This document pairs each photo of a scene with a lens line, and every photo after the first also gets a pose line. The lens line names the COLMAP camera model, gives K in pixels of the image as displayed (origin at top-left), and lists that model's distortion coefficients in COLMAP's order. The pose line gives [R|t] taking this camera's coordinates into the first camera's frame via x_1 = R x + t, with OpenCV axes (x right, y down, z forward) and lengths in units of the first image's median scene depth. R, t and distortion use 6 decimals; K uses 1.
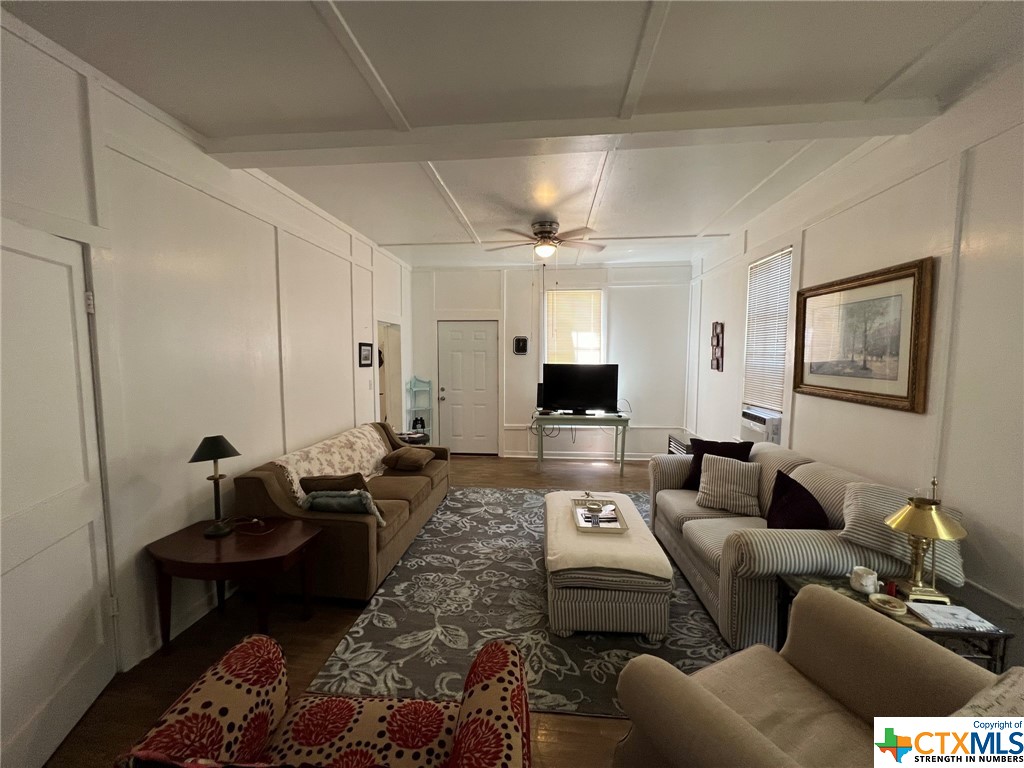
lens RADIAL K [[411.5, 0, 513.6], [0, 411.5, 382.9], [0, 0, 1]] dist [-0.000704, 0.000968]
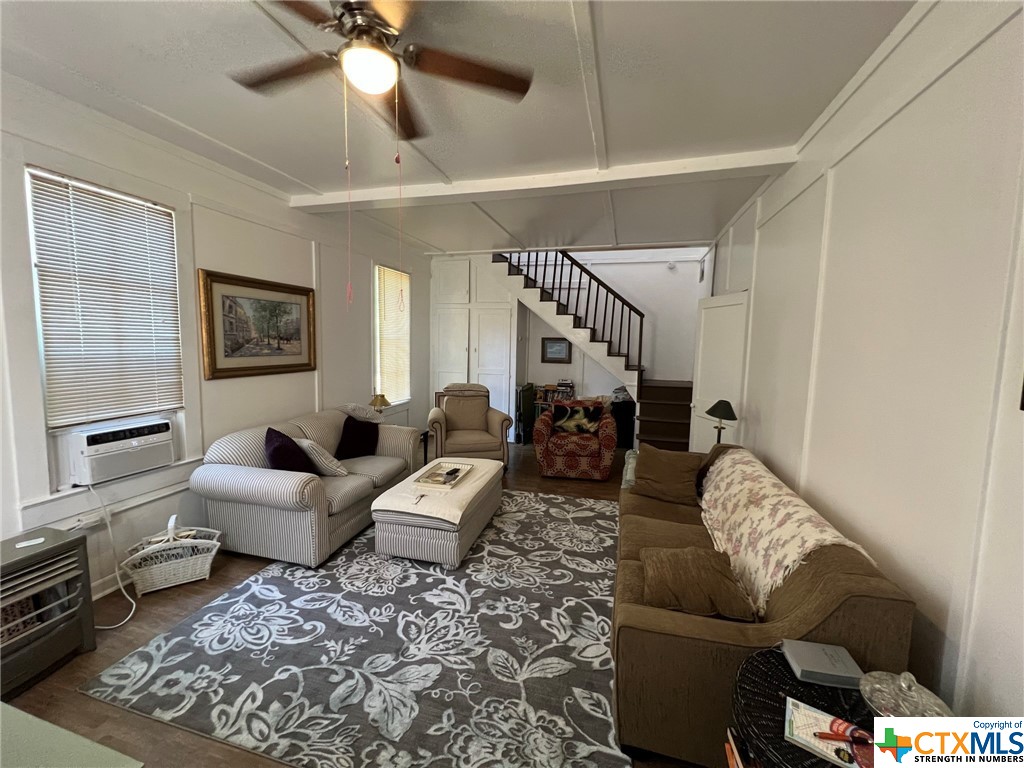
lens RADIAL K [[411.5, 0, 509.9], [0, 411.5, 382.9], [0, 0, 1]] dist [-0.000704, 0.000968]
pose [[-0.982269, -0.033031, 0.184545, -0.176821], [-0.000595, 0.984901, 0.173117, -0.138537], [-0.187476, 0.169938, -0.967457, 1.872837]]
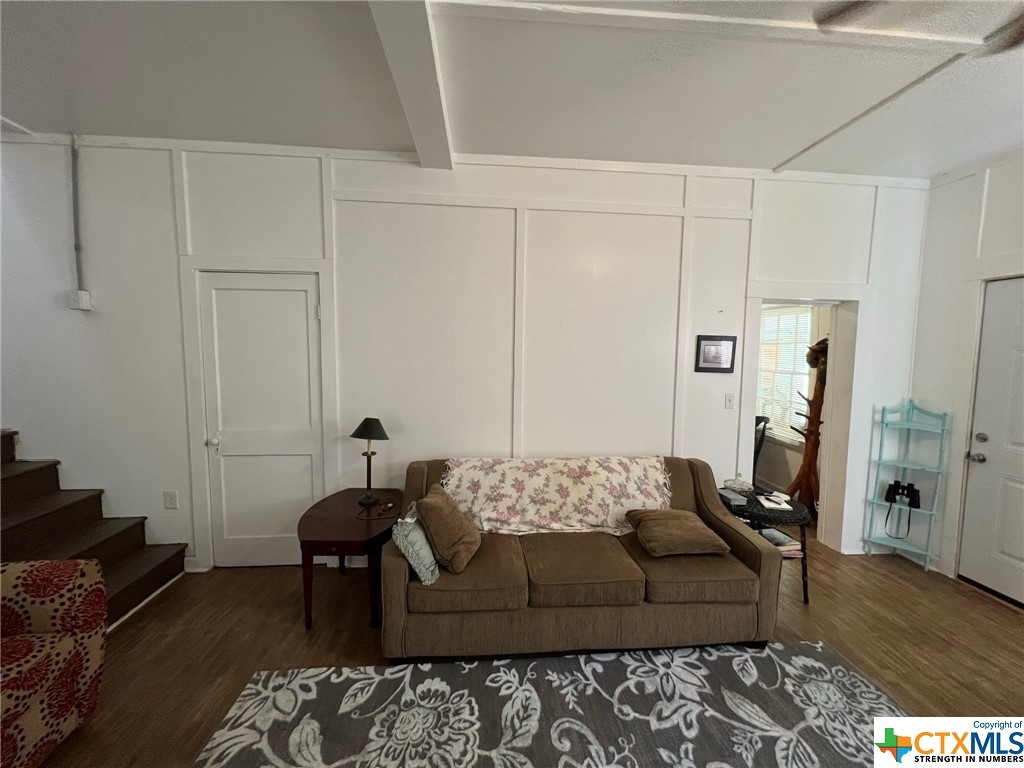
lens RADIAL K [[411.5, 0, 506.5], [0, 411.5, 384.3], [0, 0, 1]] dist [-0.000704, 0.000968]
pose [[0.164332, 0.083186, -0.982891, 0.340395], [-0.082989, 0.994071, 0.070257, -0.058394], [0.982908, 0.070024, 0.170261, 0.854166]]
